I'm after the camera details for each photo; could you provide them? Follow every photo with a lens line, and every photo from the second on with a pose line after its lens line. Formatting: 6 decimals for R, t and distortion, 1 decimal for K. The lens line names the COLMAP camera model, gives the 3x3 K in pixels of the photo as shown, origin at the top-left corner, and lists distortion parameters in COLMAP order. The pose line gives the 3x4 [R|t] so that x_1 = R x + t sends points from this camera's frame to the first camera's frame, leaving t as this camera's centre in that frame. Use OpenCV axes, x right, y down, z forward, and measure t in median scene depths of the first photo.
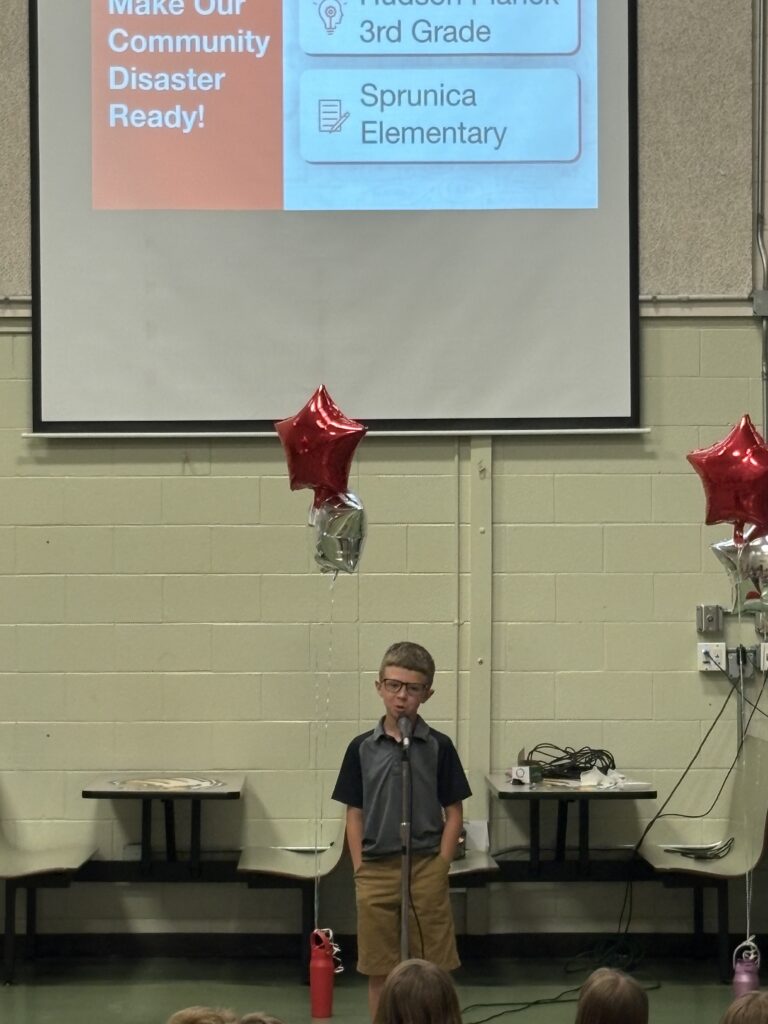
lens RADIAL K [[3713.6, 0, 384.0], [0, 3713.6, 512.0], [0, 0, 1]] dist [0.228418, 1.601351]
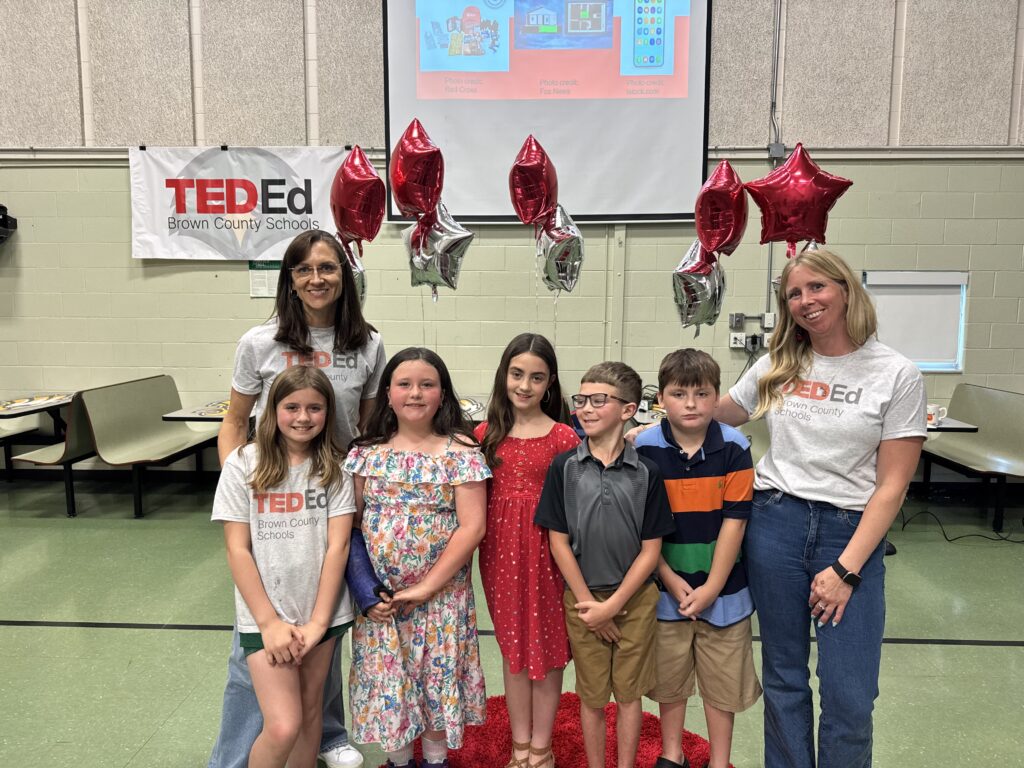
lens RADIAL K [[716.7, 0, 512.0], [0, 716.7, 384.0], [0, 0, 1]] dist [0.059320, -0.000845]
pose [[0.999675, 0.009457, -0.023675, -0.020531], [-0.006586, 0.992927, 0.118542, 0.018076], [0.024628, -0.118348, 0.992667, 0.628006]]
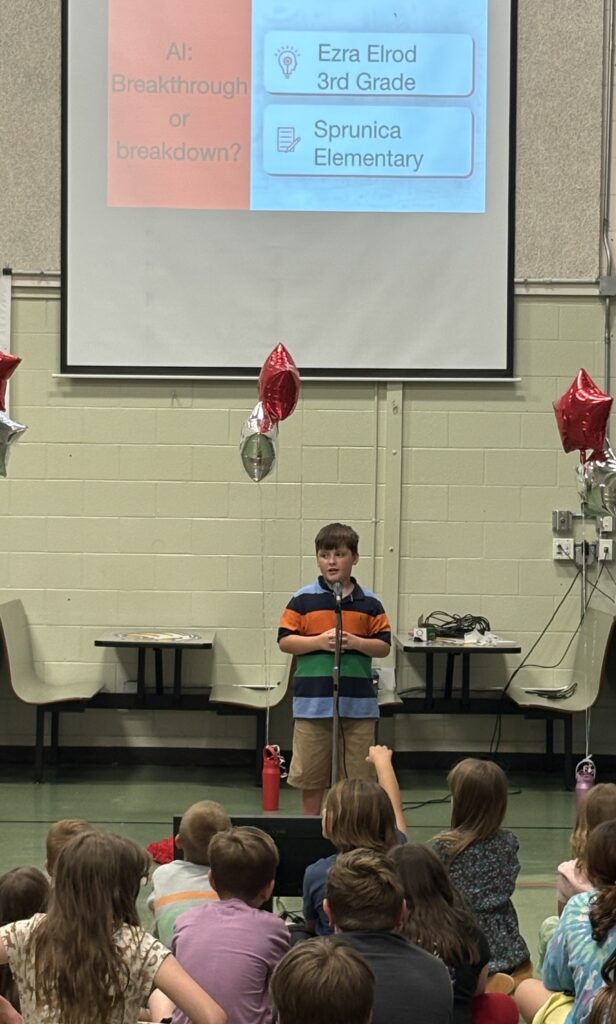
lens RADIAL K [[2813.5, 0, 332.0], [0, 2813.5, 509.7], [0, 0, 1]] dist [0.296490, -0.123415]
pose [[0.999842, 0.016168, 0.007335, -0.003230], [-0.016353, 0.999530, 0.025913, -0.000320], [-0.006913, -0.026029, 0.999637, -0.017726]]
